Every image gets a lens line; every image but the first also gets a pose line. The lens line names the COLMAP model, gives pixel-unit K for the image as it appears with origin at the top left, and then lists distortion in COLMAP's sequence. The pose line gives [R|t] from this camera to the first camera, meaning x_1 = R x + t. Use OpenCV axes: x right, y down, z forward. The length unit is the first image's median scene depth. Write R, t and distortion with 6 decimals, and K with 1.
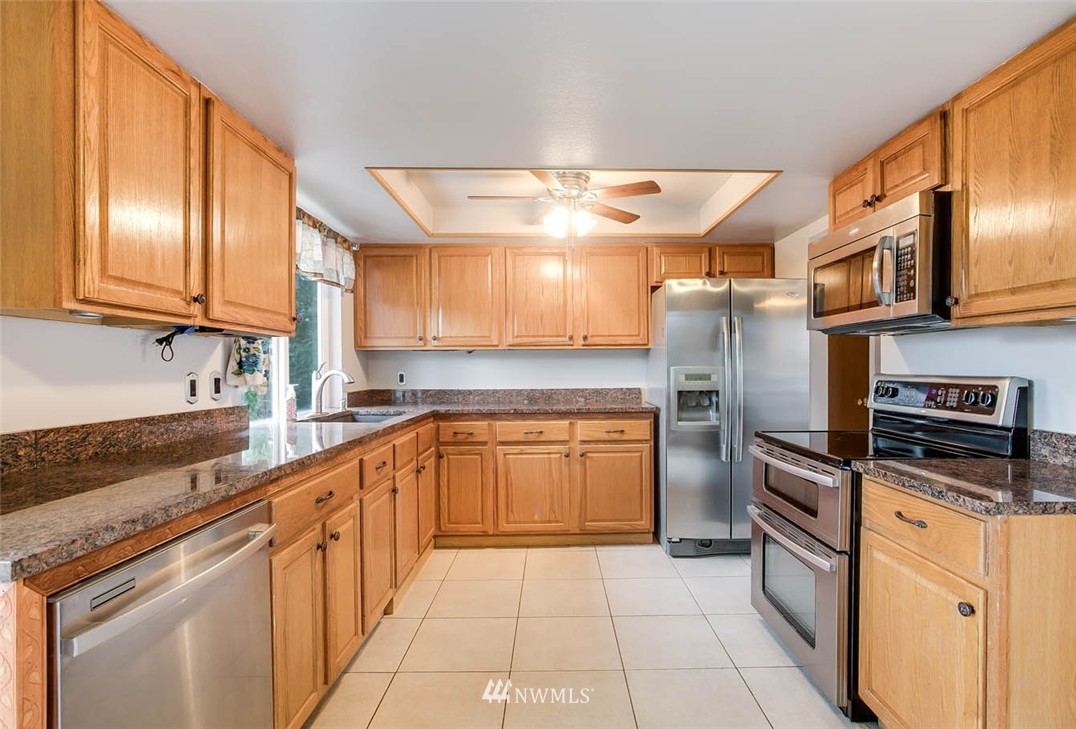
lens RADIAL K [[524.4, 0, 552.6], [0, 524.4, 371.0], [0, 0, 1]] dist [-0.002302, 0.001028]
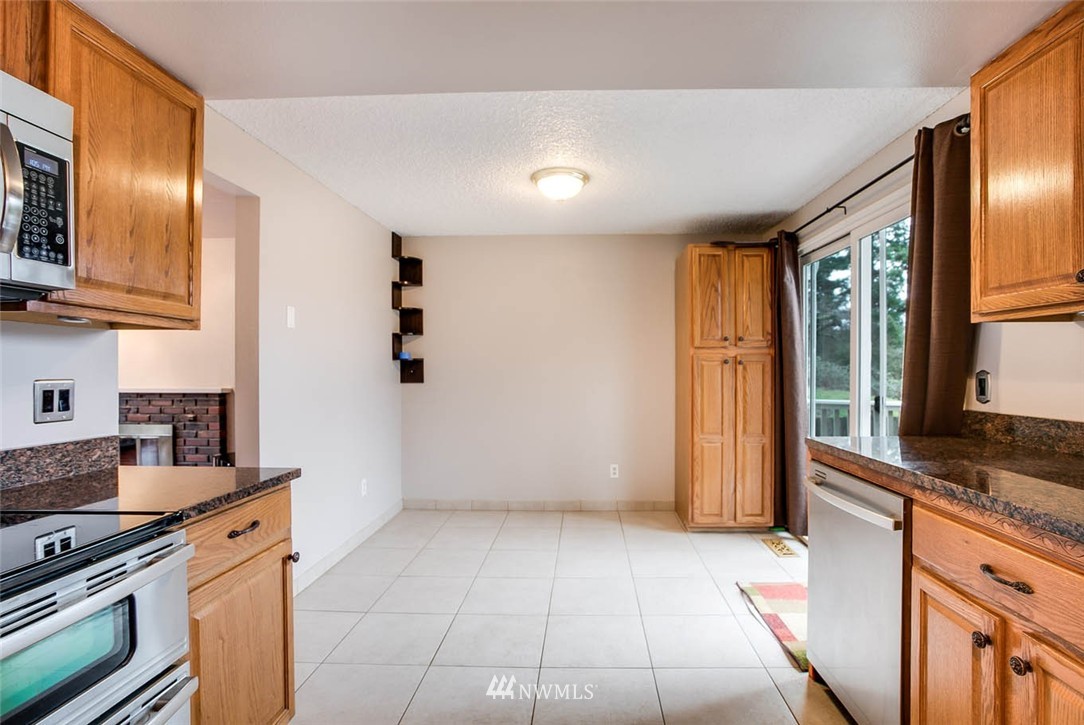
lens RADIAL K [[521.1, 0, 576.9], [0, 521.1, 369.1], [0, 0, 1]] dist [-0.046093, 0.024503]
pose [[-0.999717, 0.005338, 0.023167, 0.024207], [0.005547, 0.999945, 0.008944, -0.006063], [-0.023117, 0.009070, -0.999692, 0.868947]]
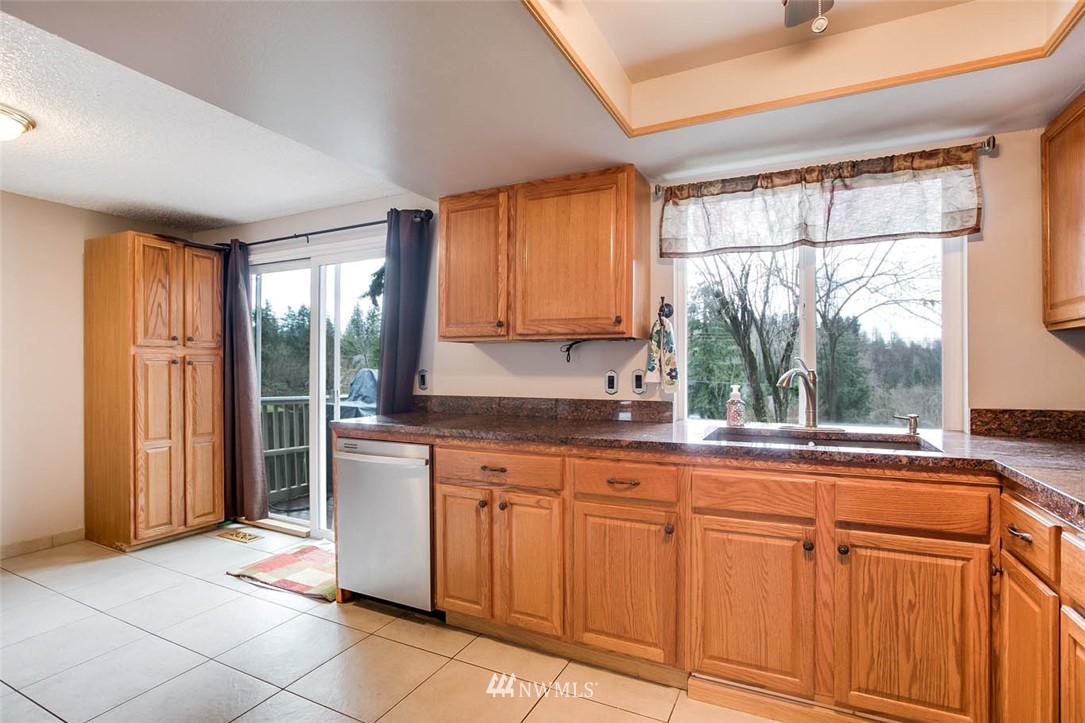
lens RADIAL K [[532.0, 0, 542.5], [0, 532.0, 361.5], [0, 0, 1]] dist [-0.050166, 0.013692]
pose [[-0.450105, -0.004683, -0.892964, 0.356718], [-0.001649, 0.999989, -0.004412, -0.007602], [0.892974, -0.000513, -0.450107, 0.911982]]
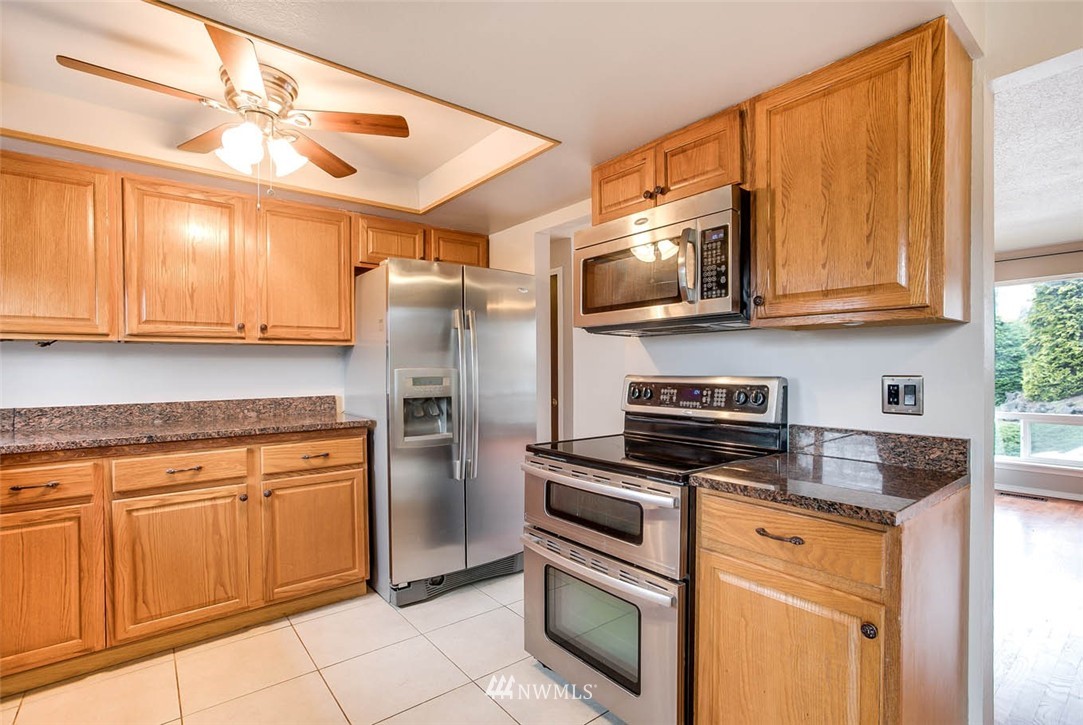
lens RADIAL K [[521.3, 0, 536.9], [0, 521.3, 371.3], [0, 0, 1]] dist [-0.046649, 0.026383]
pose [[0.790572, -0.003726, 0.612358, -0.085305], [0.006673, 0.999975, -0.002531, -0.000374], [-0.612333, 0.006087, 0.790576, 0.251303]]
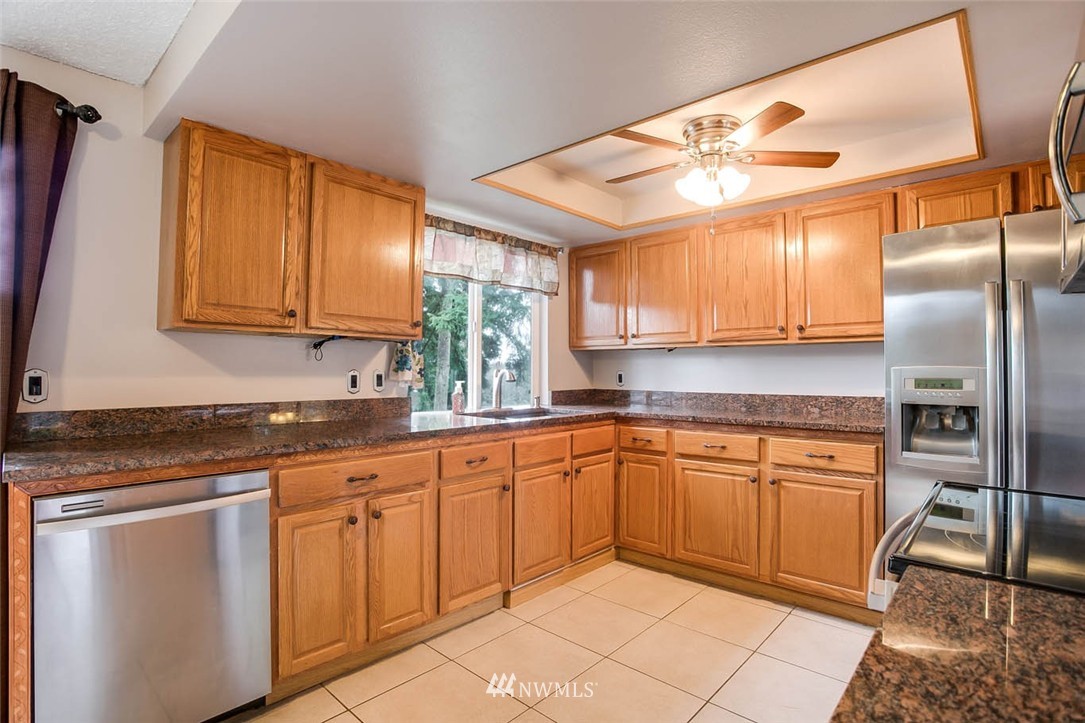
lens RADIAL K [[532.0, 0, 542.5], [0, 532.0, 361.5], [0, 0, 1]] dist [-0.050166, 0.013692]
pose [[0.734920, -0.003913, -0.678142, 0.348402], [-0.009424, 0.999828, -0.015982, -0.000153], [0.678088, 0.018136, 0.734757, 0.222355]]
